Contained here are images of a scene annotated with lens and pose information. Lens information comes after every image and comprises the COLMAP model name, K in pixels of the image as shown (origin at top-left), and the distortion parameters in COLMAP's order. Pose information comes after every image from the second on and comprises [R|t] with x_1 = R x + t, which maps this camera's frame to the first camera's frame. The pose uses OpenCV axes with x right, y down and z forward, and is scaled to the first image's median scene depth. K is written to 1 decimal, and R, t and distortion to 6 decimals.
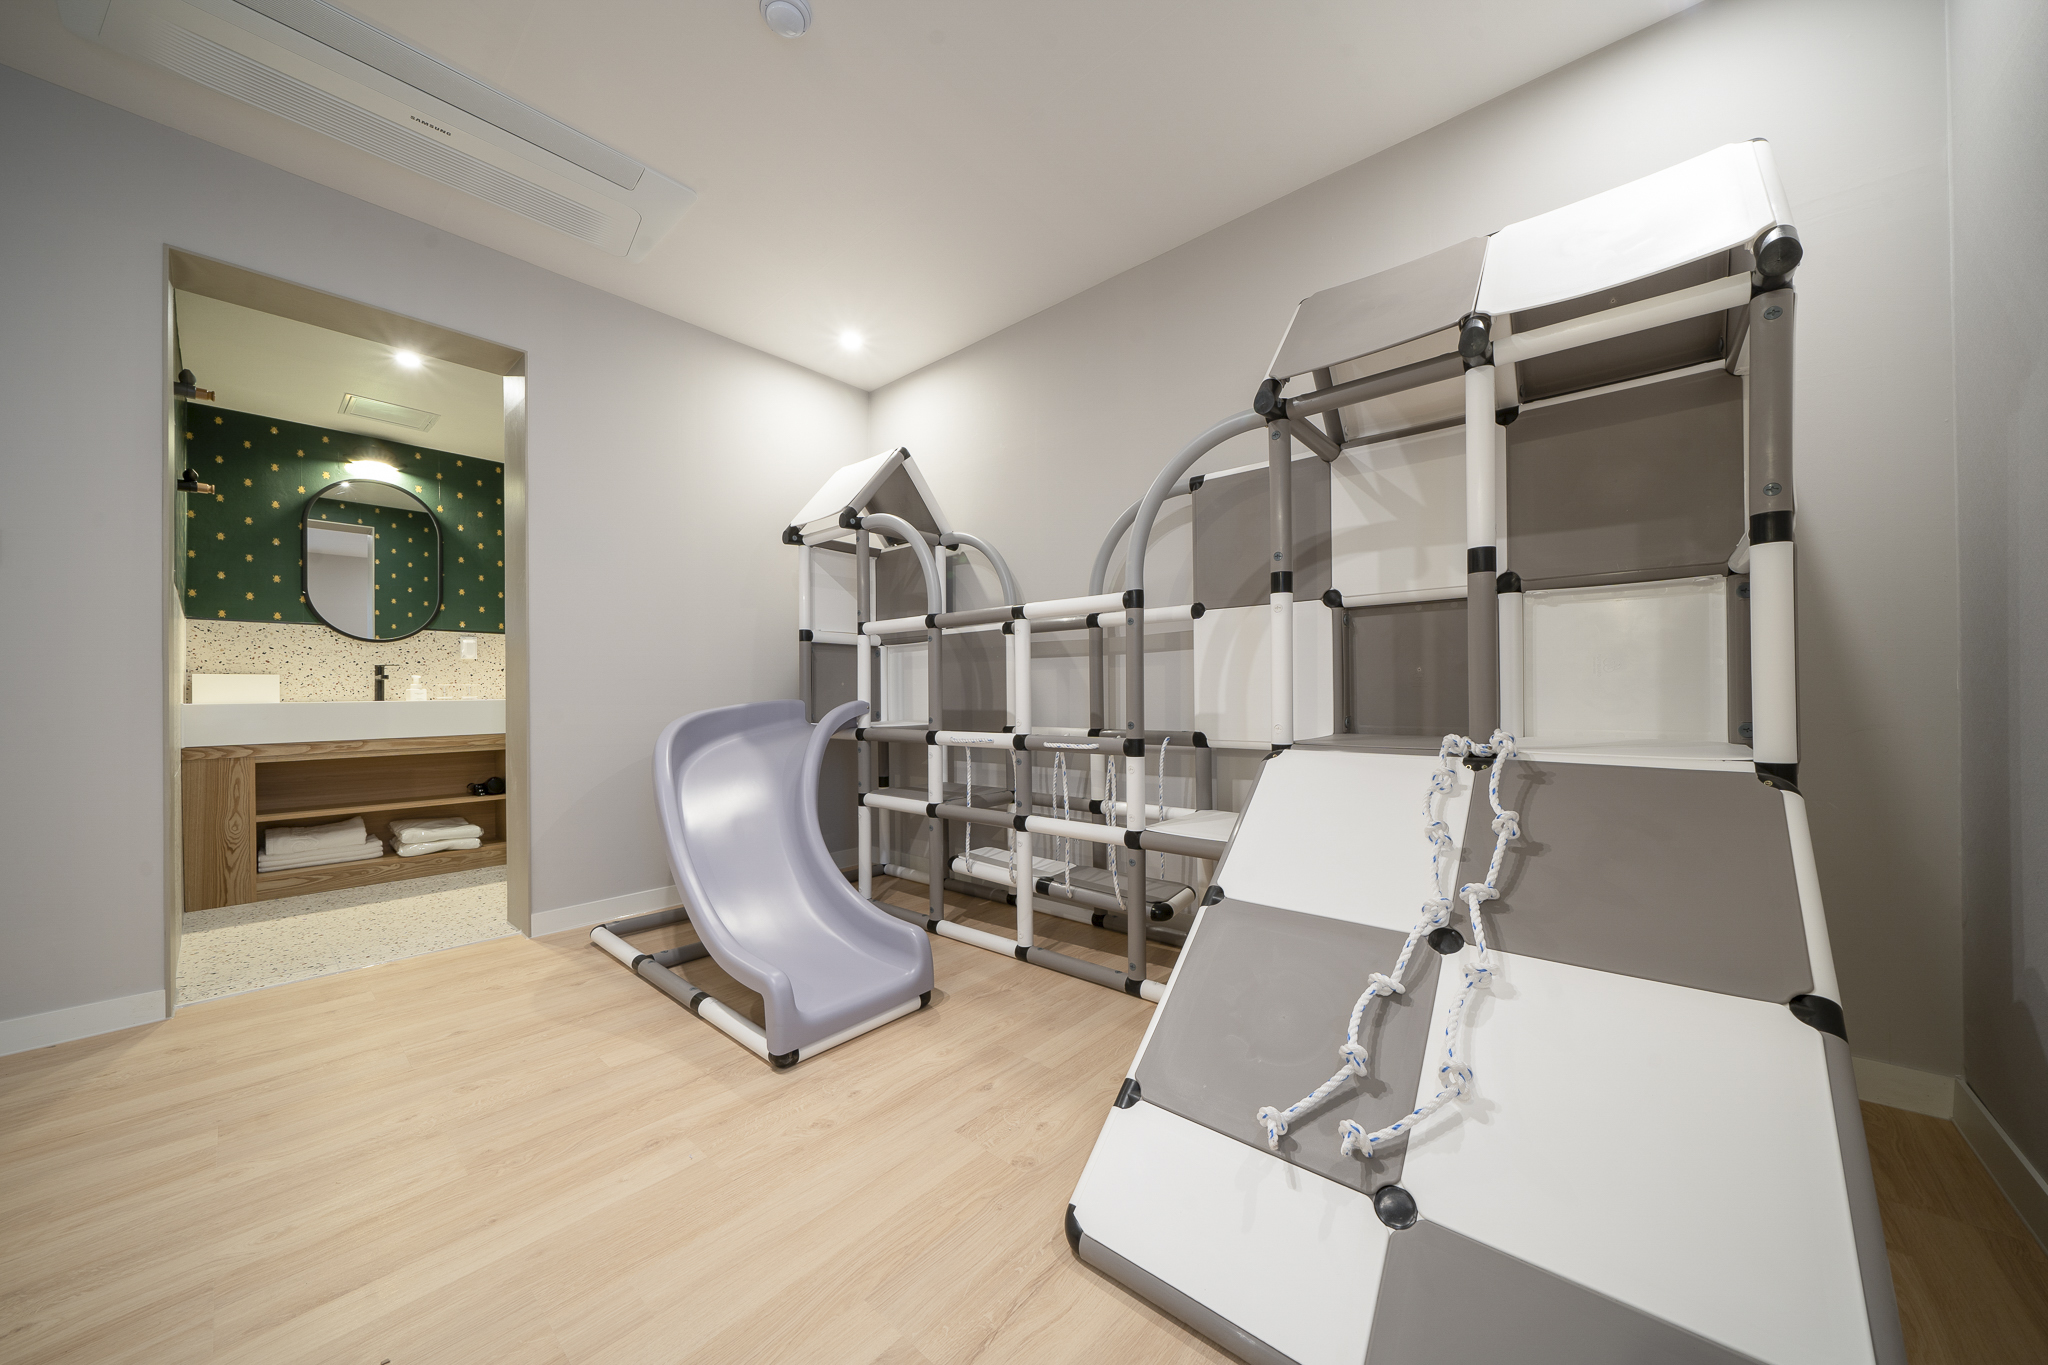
lens RADIAL K [[710.0, 0, 1021.7], [0, 710.0, 688.2], [0, 0, 1]] dist [-0.000878, -0.000005]
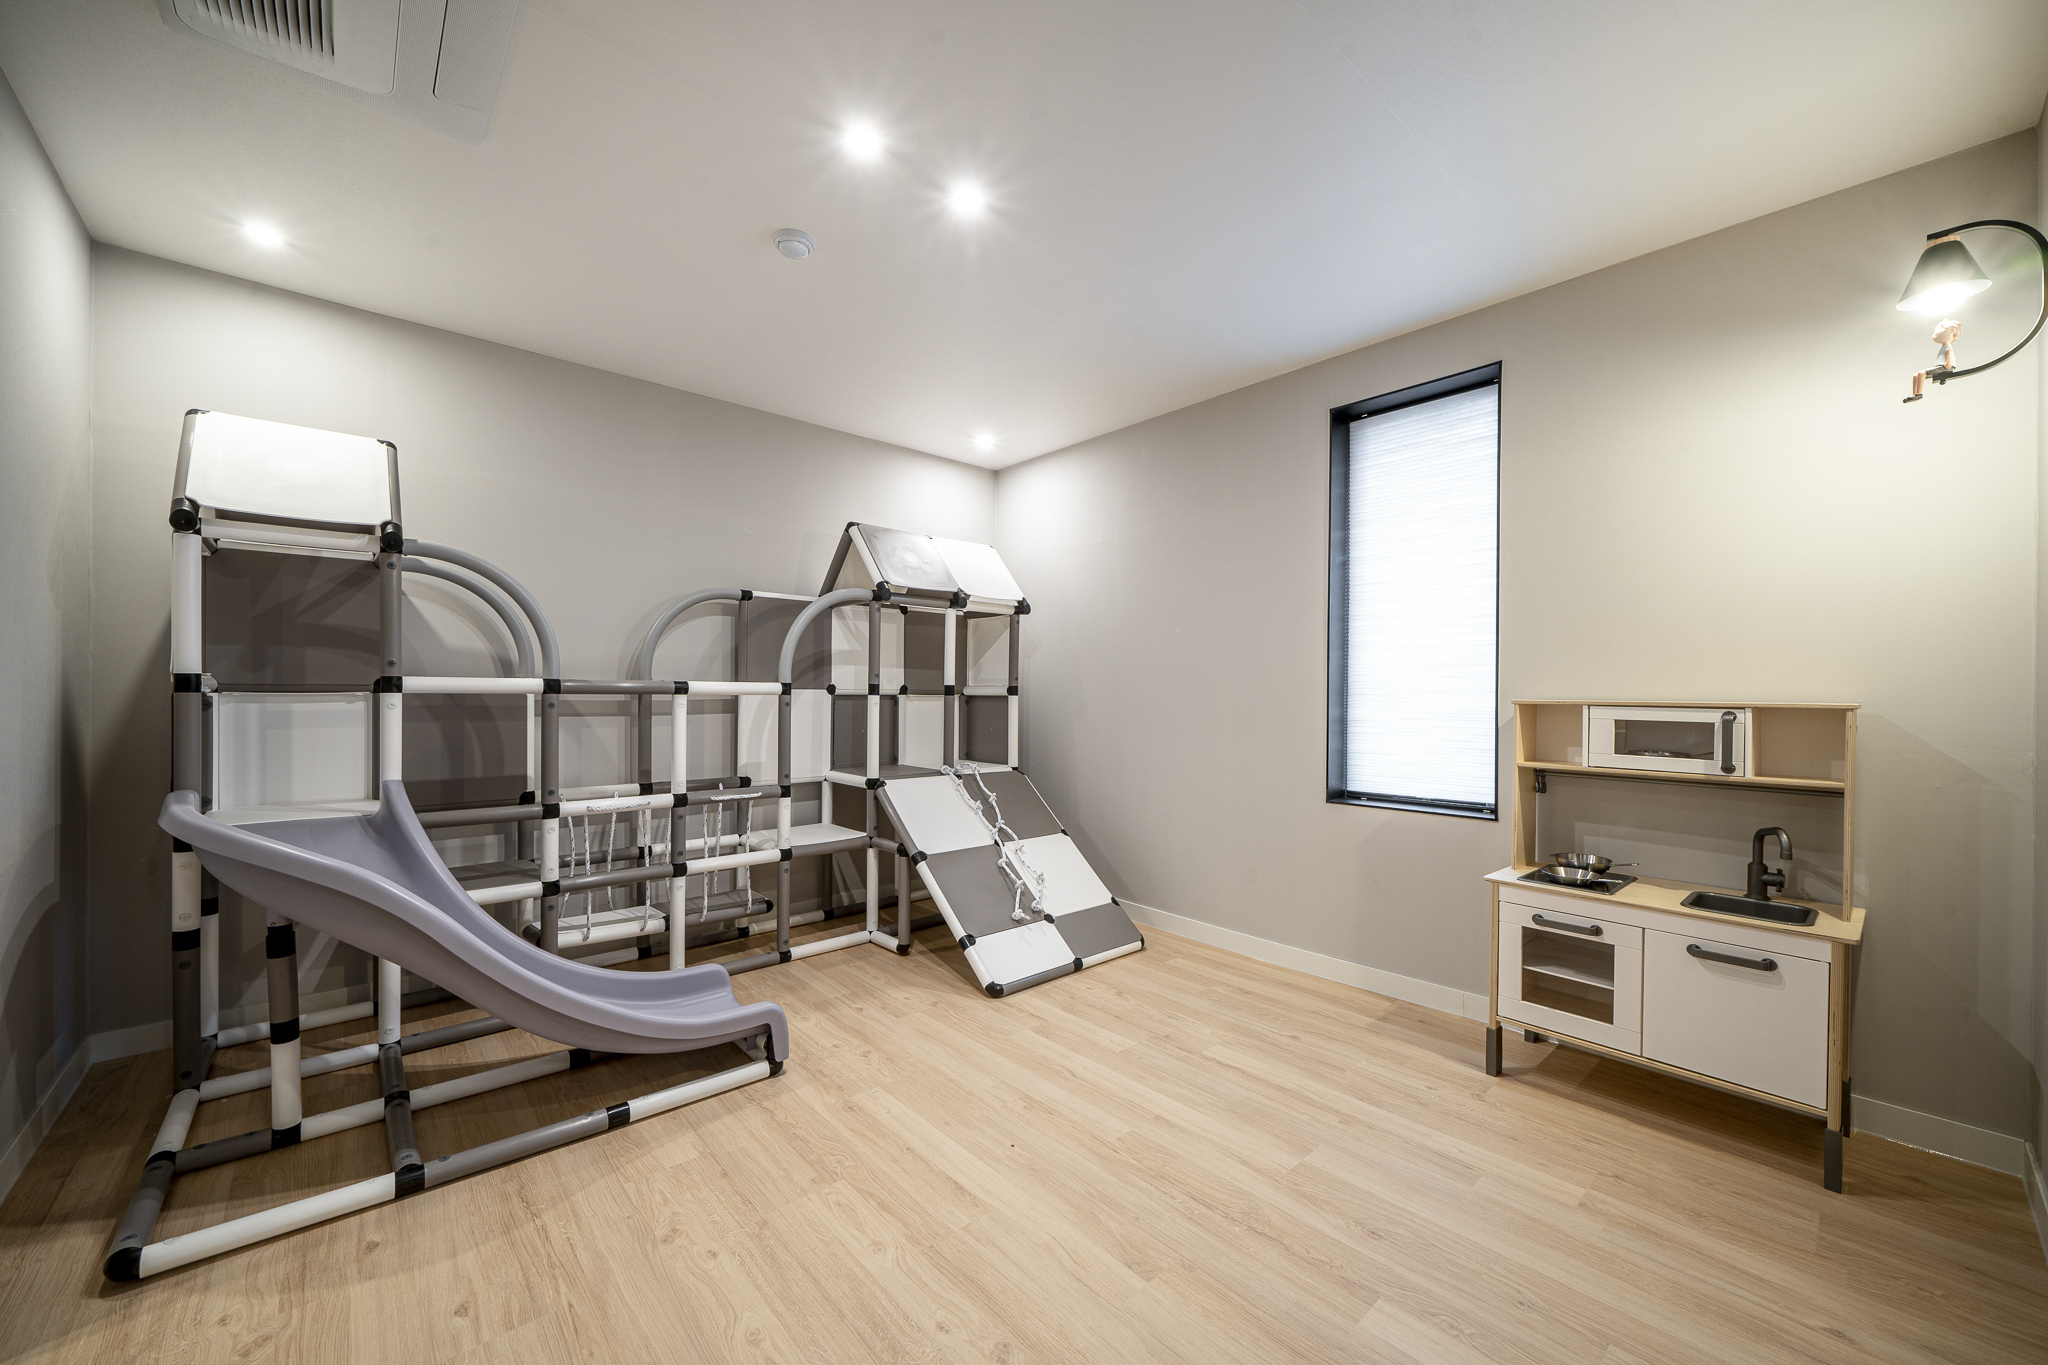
lens RADIAL K [[760.8, 0, 1022.3], [0, 760.8, 696.8], [0, 0, 1]] dist [-0.001193, -0.000003]
pose [[0.119535, 0.008358, 0.992795, -1.321503], [-0.018084, 0.999817, -0.006239, -0.107686], [-0.992665, -0.017208, 0.119664, 0.338418]]
